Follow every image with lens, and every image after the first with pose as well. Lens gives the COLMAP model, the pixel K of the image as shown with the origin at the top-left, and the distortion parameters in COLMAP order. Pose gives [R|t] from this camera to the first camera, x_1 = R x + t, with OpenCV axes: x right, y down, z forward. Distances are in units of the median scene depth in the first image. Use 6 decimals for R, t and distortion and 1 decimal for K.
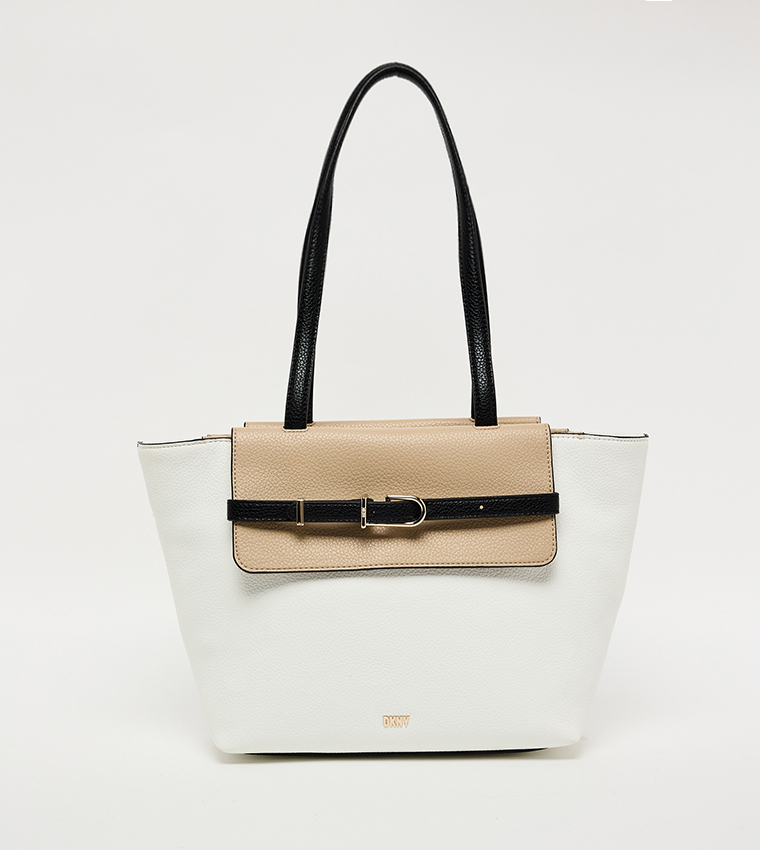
lens RADIAL K [[2360.1, 0, 376.7], [0, 2360.1, 428.7], [0, 0, 1]] dist [0.054512, 0.000000]
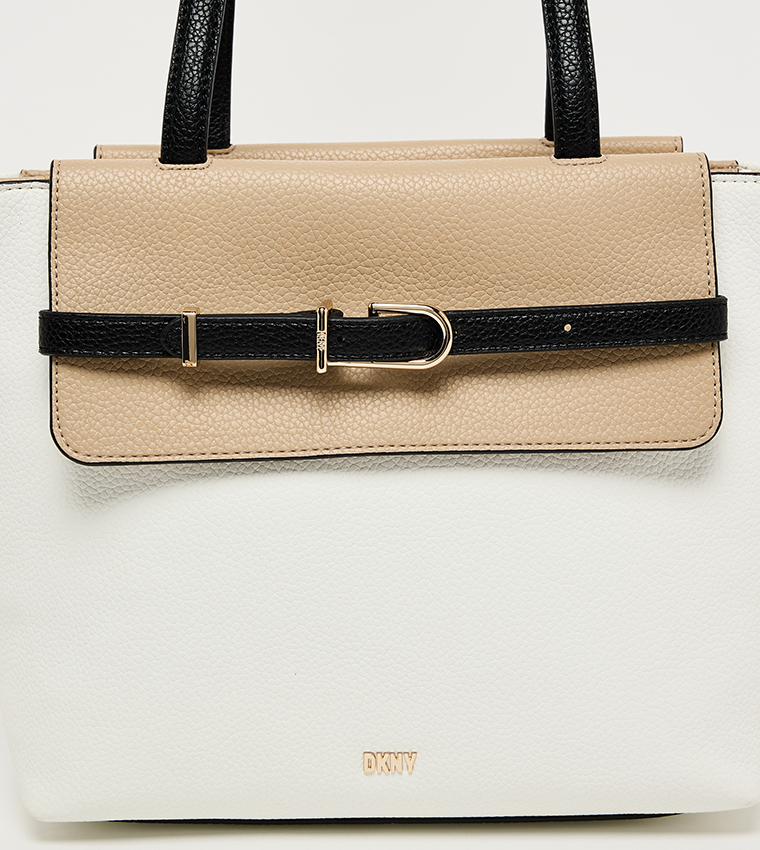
lens RADIAL K [[2360.1, 0, 415.1], [0, 2360.1, 370.4], [0, 0, 1]] dist [0.054512, 0.000000]
pose [[0.999998, 0.001996, 0.000901, 0.012832], [-0.002072, 0.995447, 0.095294, -0.003894], [-0.000707, -0.095296, 0.995449, 0.519314]]
